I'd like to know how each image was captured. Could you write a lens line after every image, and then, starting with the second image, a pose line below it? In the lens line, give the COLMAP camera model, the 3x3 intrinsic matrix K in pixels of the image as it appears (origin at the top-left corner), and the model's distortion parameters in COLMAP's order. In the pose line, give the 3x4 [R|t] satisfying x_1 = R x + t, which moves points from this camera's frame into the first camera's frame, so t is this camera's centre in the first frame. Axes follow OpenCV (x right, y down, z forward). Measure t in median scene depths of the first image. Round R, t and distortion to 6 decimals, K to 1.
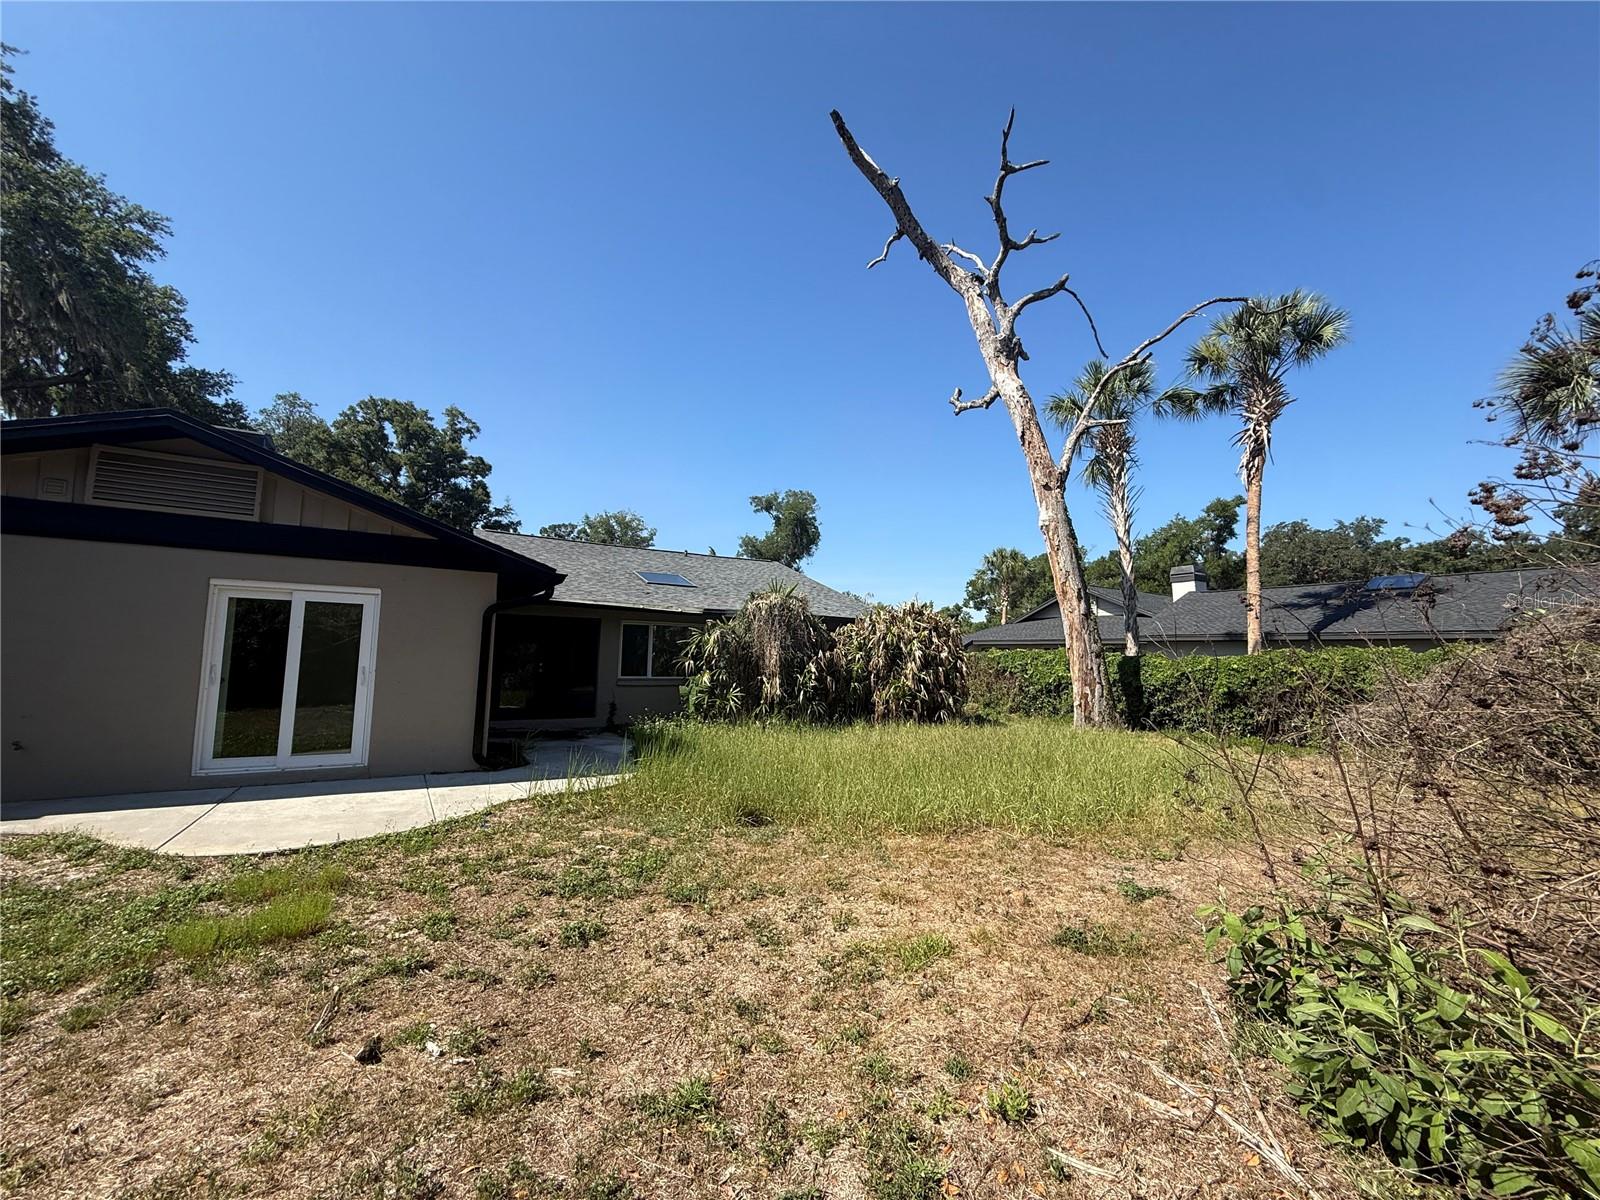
lens RADIAL K [[634.3, 0, 790.7], [0, 634.3, 602.9], [0, 0, 1]] dist [0.001458, 0.000480]
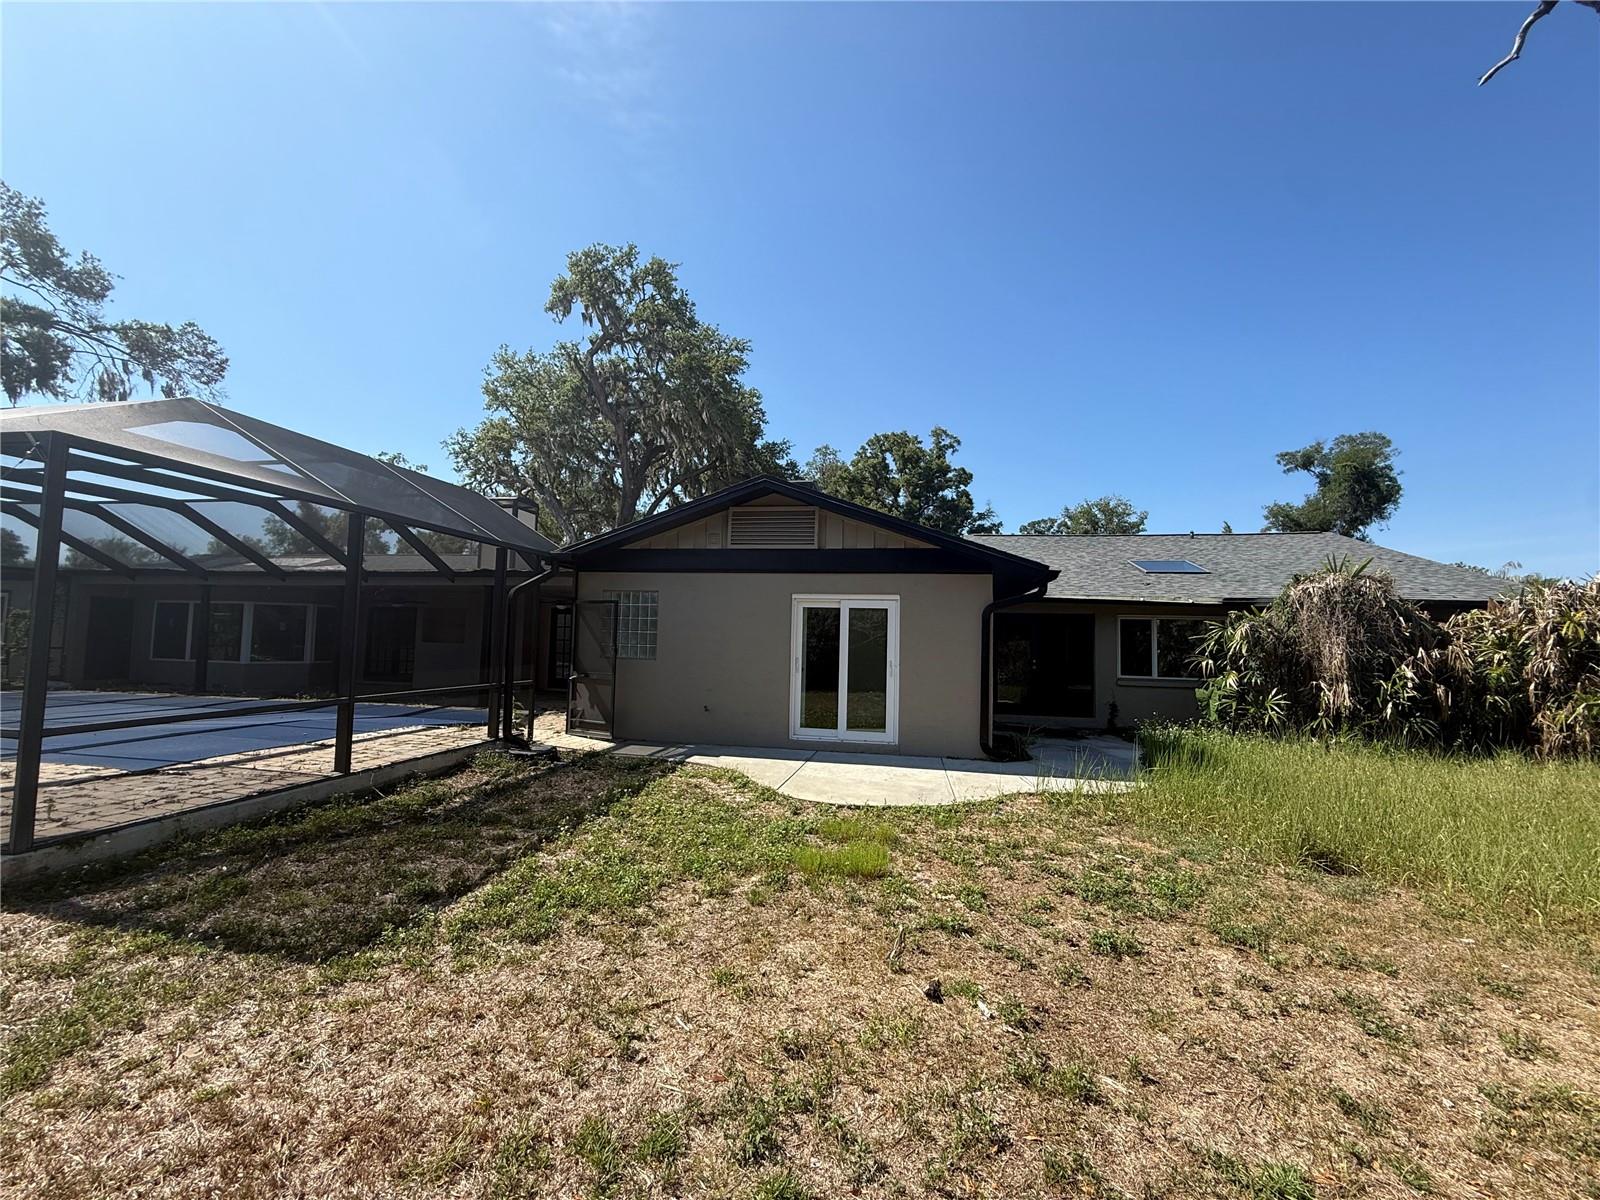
lens RADIAL K [[634.3, 0, 798.7], [0, 634.3, 600.3], [0, 0, 1]] dist [0.001458, 0.000480]
pose [[0.753171, -0.047315, -0.656121, -0.017995], [0.048068, 0.998702, -0.016842, -0.001719], [0.656066, -0.018854, 0.754468, -0.011445]]
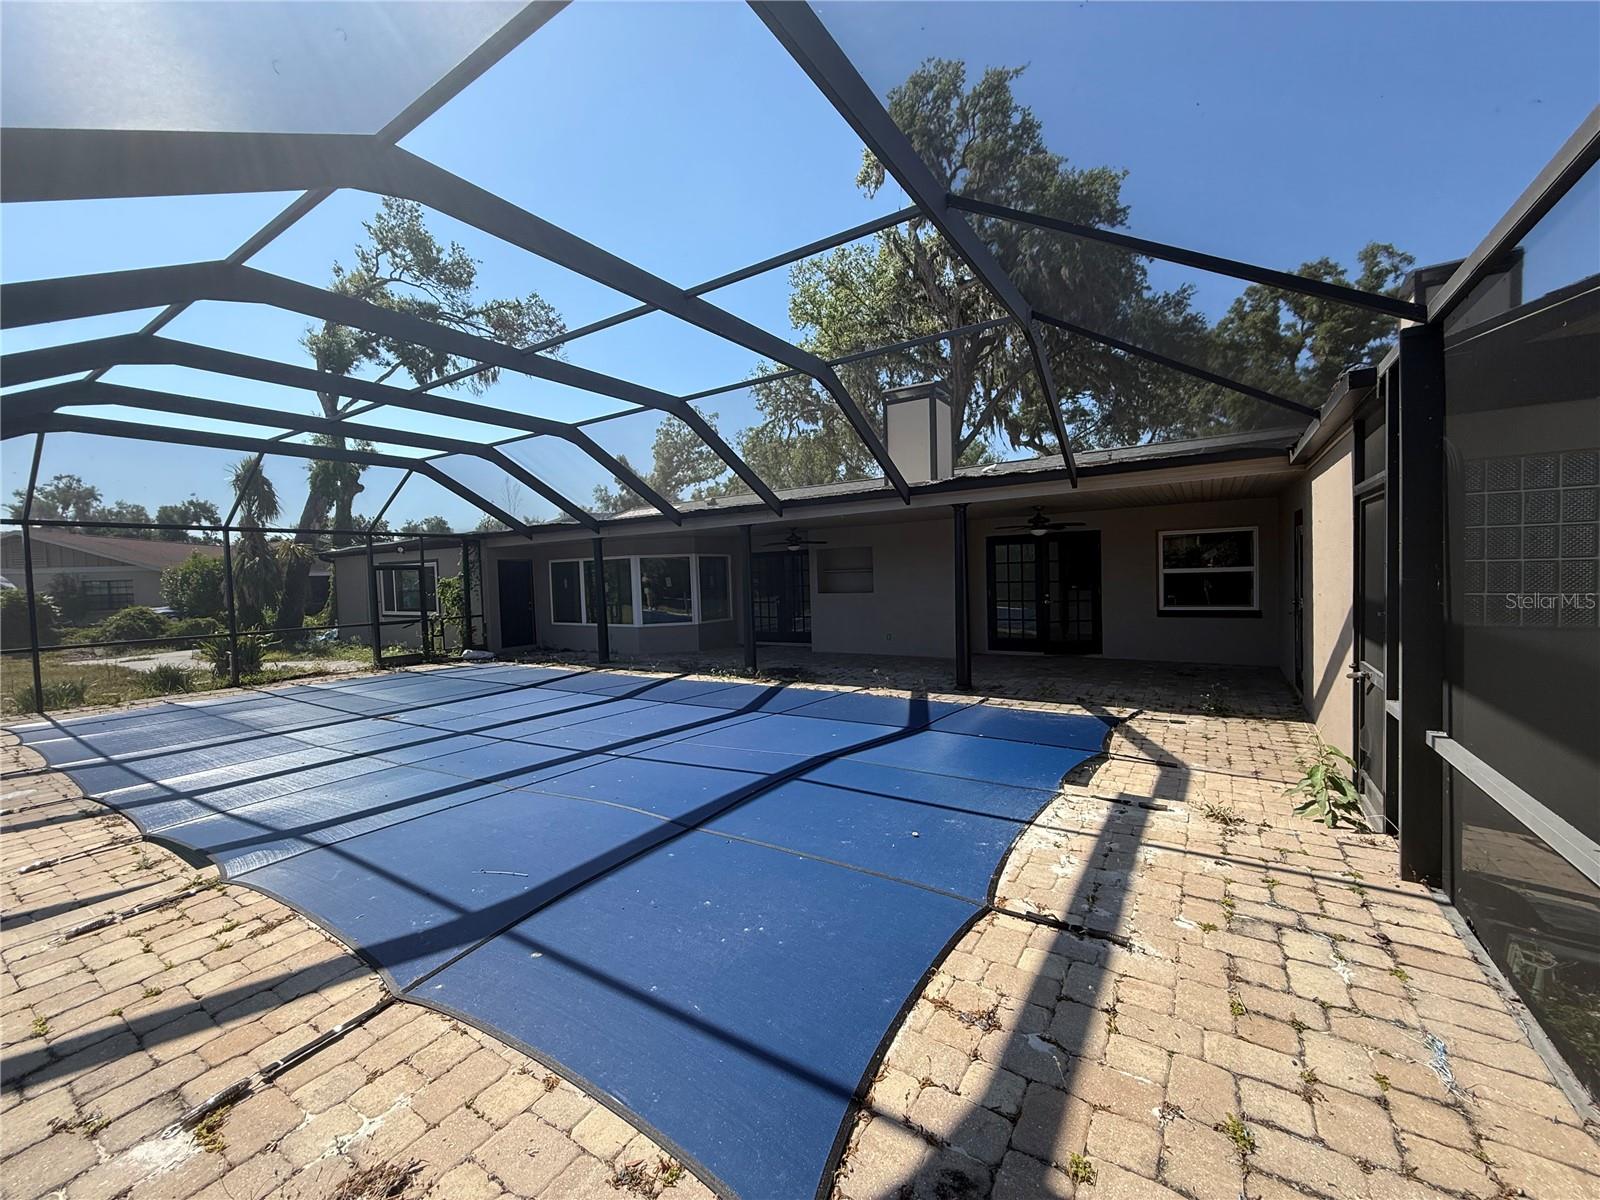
lens RADIAL K [[634.3, 0, 796.1], [0, 634.3, 602.2], [0, 0, 1]] dist [0.001458, 0.000480]
pose [[0.439471, 0.000744, -0.898257, -2.094850], [0.114631, 0.991777, 0.056904, -0.088587], [0.890913, -0.127976, 0.435772, -0.002361]]
